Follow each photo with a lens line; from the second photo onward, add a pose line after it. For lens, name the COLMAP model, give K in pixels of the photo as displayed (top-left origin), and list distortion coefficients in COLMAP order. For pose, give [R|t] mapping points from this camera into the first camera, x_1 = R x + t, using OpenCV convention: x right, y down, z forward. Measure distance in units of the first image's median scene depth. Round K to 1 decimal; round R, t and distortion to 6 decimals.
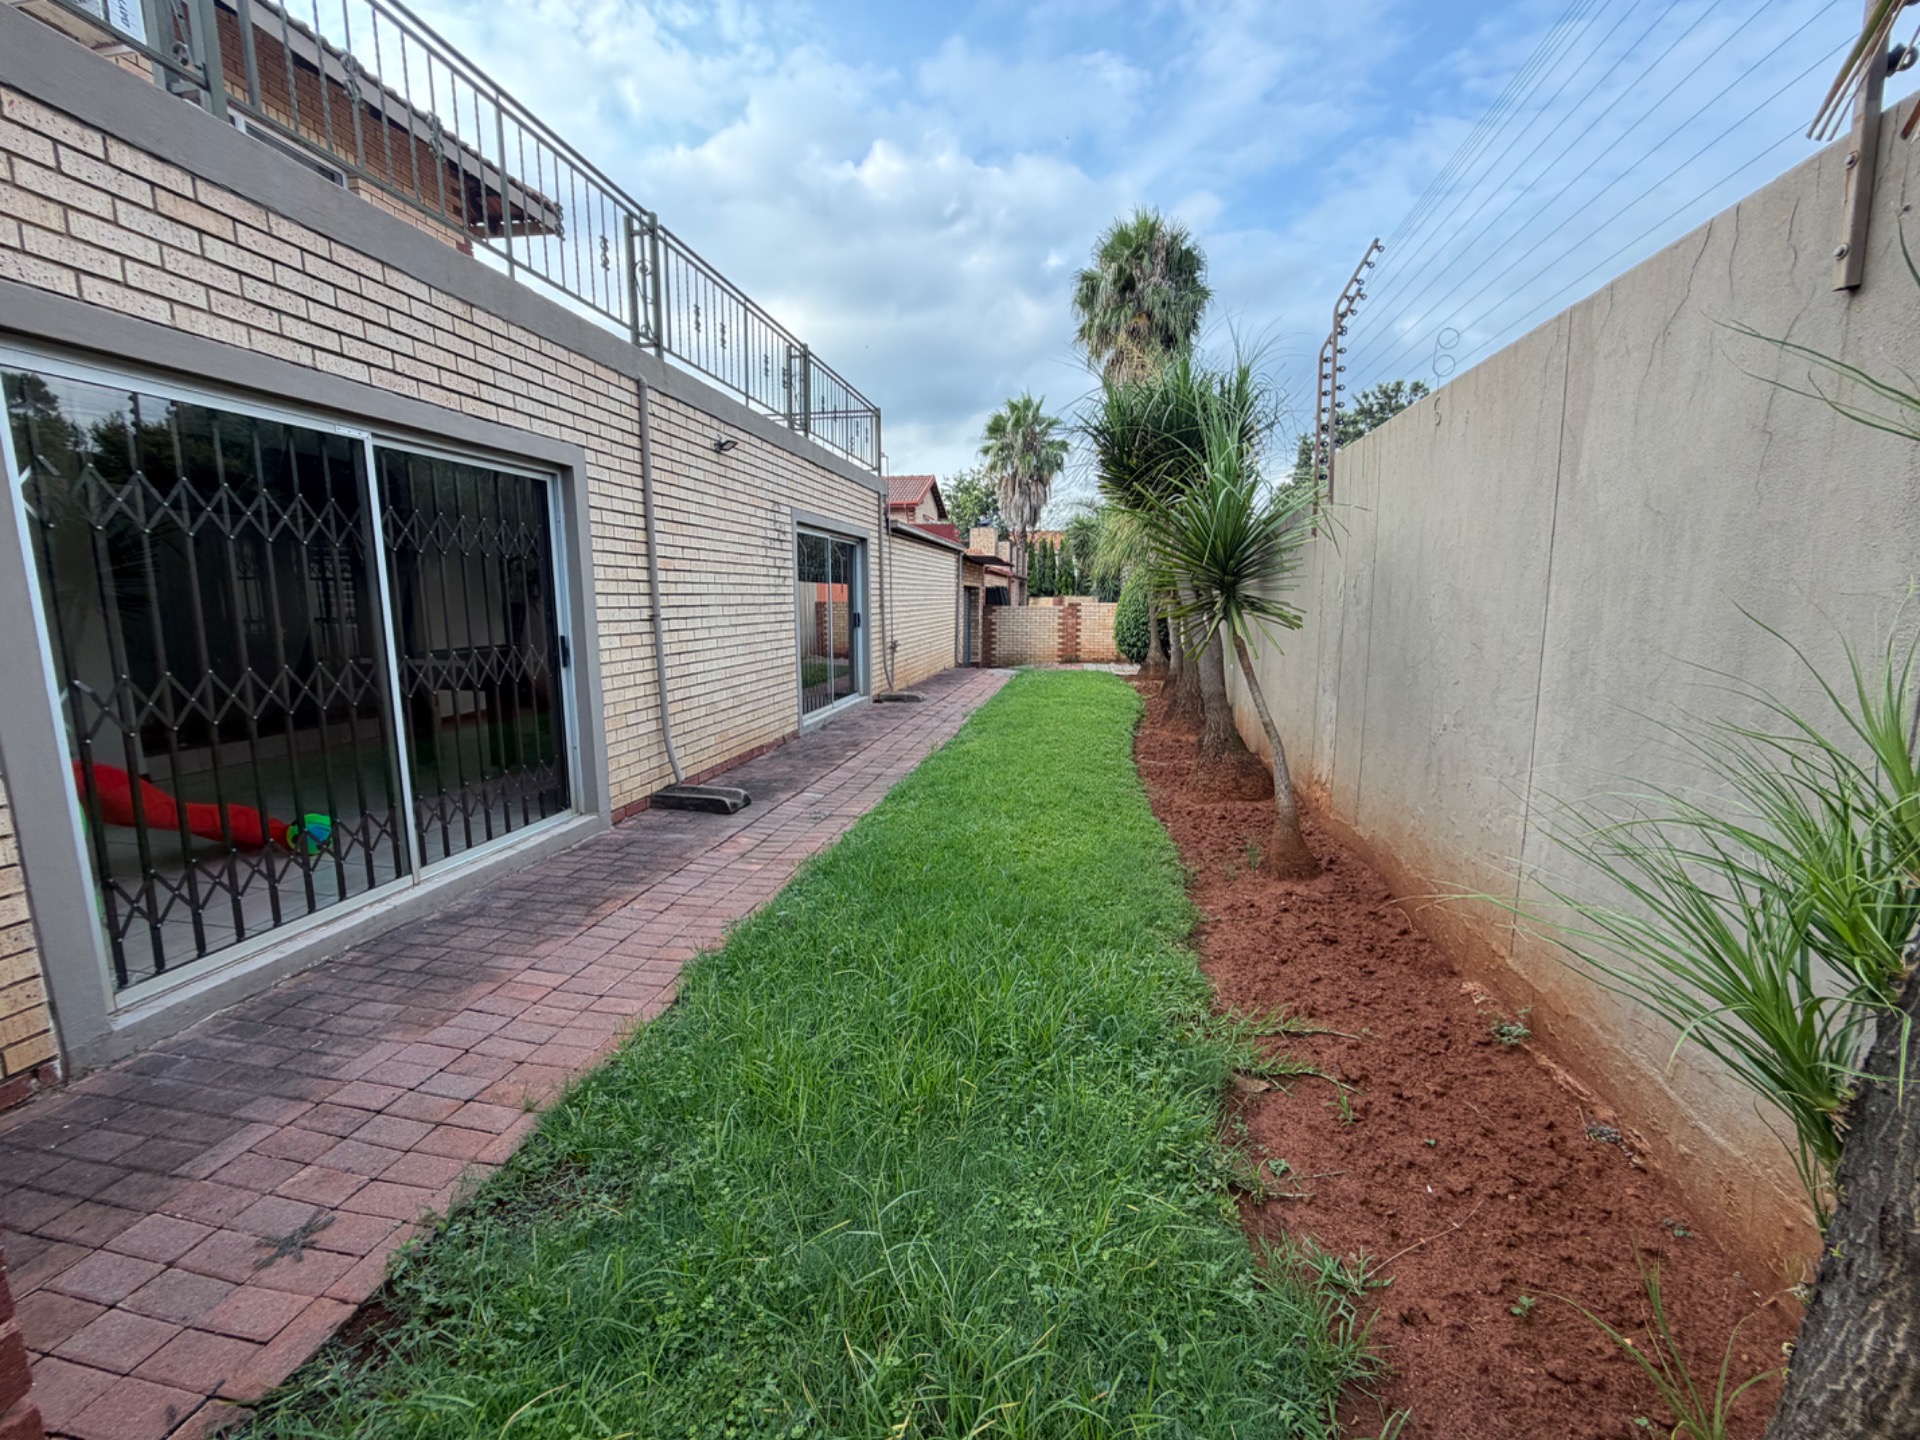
lens RADIAL K [[764.7, 0, 962.6], [0, 764.7, 706.8], [0, 0, 1]] dist [0.000751, -0.000197]
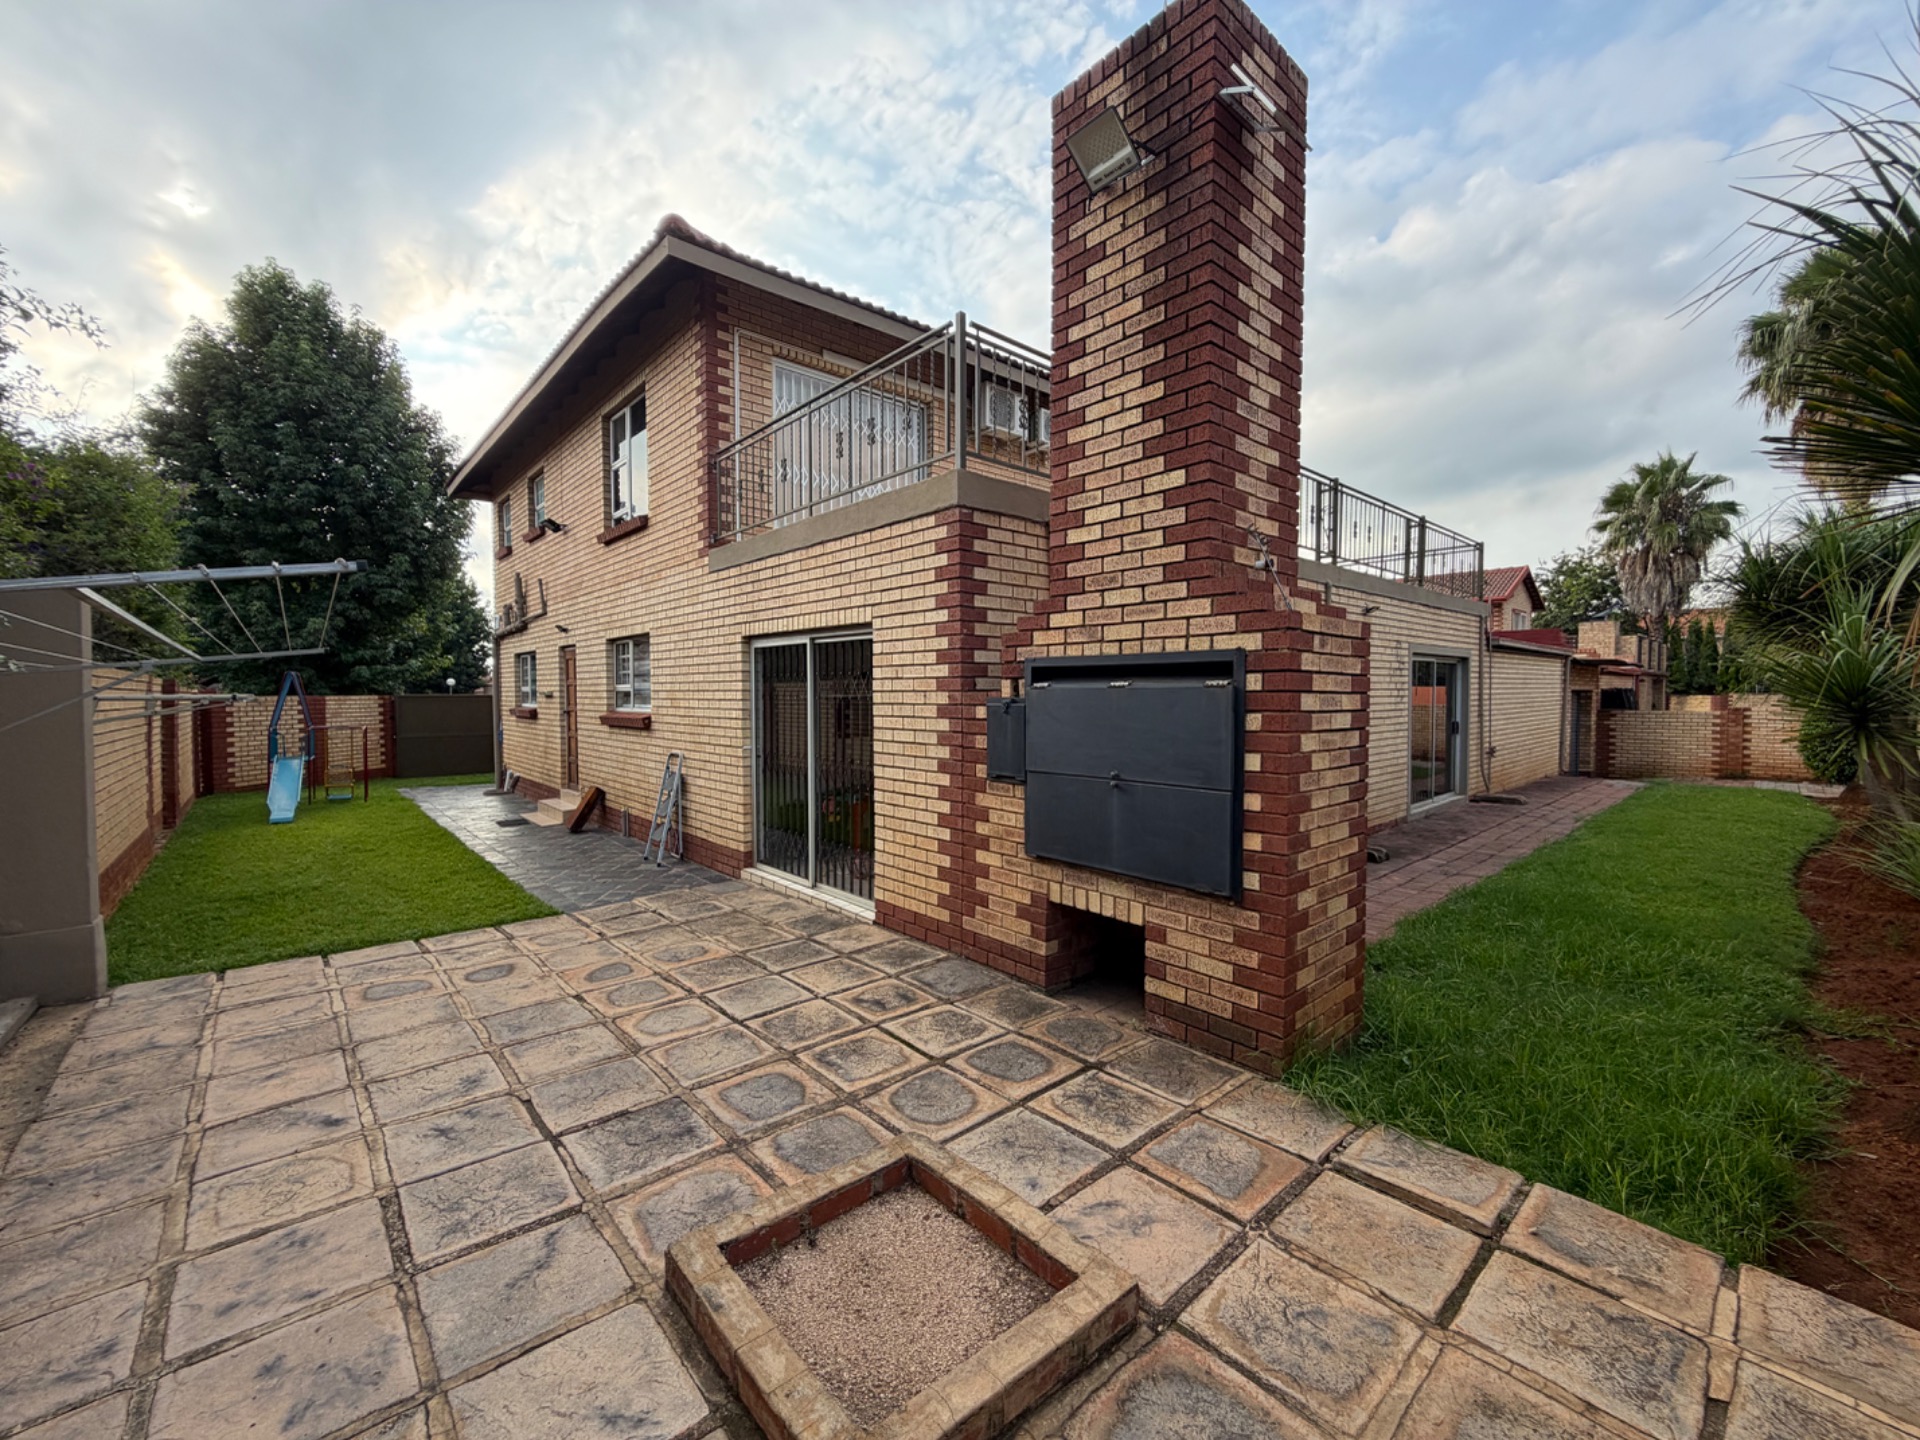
lens RADIAL K [[764.7, 0, 954.9], [0, 764.7, 712.9], [0, 0, 1]] dist [0.000751, -0.000197]
pose [[0.784402, 0.010939, -0.620156, -0.008576], [-0.082111, 0.992876, -0.086345, 0.012822], [0.614793, 0.118651, 0.779712, -0.183810]]
